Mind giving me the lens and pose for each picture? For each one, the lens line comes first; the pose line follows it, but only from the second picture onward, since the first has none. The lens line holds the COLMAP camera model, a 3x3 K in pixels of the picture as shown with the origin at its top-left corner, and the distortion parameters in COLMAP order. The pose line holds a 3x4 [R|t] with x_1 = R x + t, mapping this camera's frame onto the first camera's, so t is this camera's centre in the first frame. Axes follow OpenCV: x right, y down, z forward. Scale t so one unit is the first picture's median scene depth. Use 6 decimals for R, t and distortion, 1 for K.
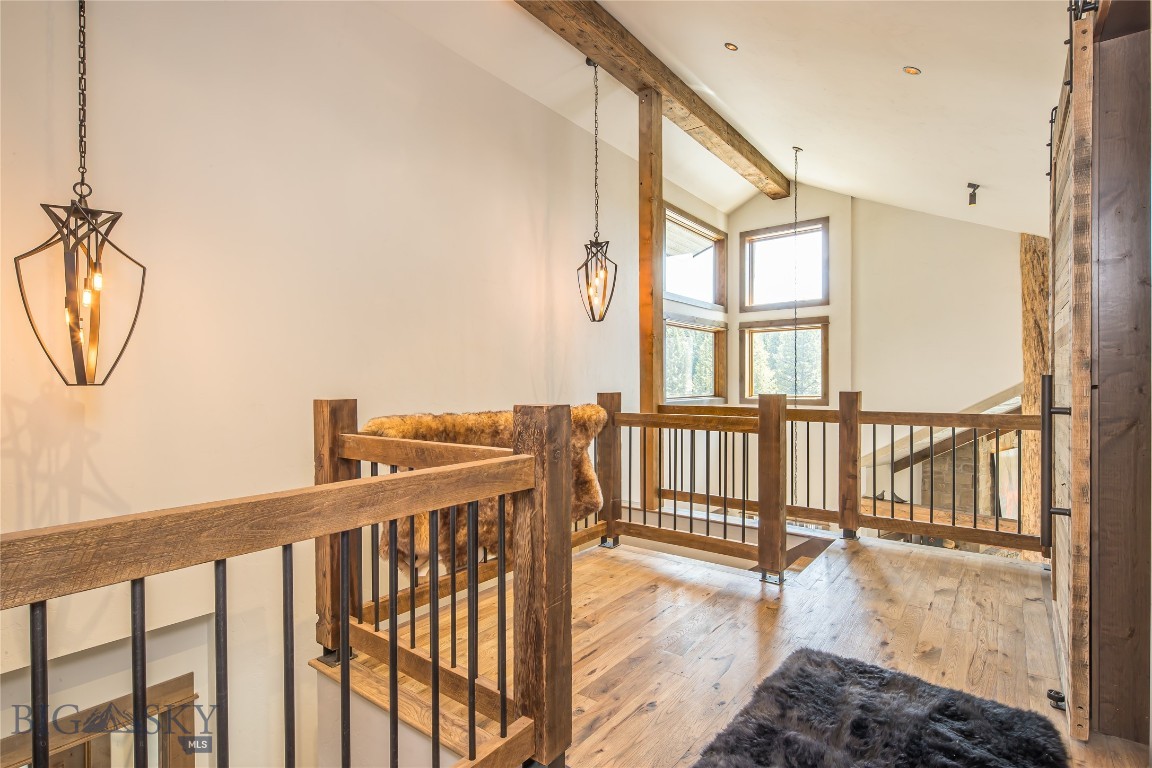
lens RADIAL K [[569.6, 0, 567.9], [0, 569.6, 386.5], [0, 0, 1]] dist [0.001007, -0.001139]
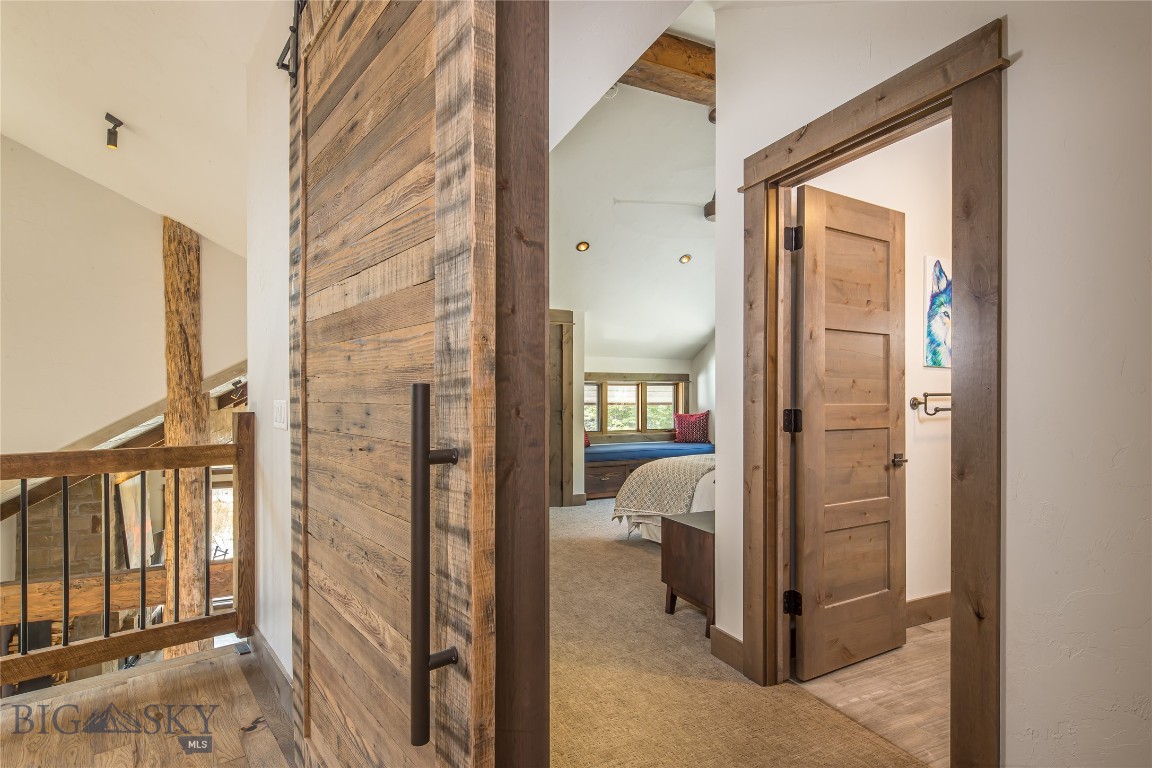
lens RADIAL K [[569.6, 0, 569.1], [0, 569.6, 395.4], [0, 0, 1]] dist [0.001007, -0.001139]
pose [[0.227687, 0.002619, 0.973731, 0.131408], [0.008306, 0.999955, -0.004632, -0.002351], [-0.973699, 0.009143, 0.227655, 0.250873]]
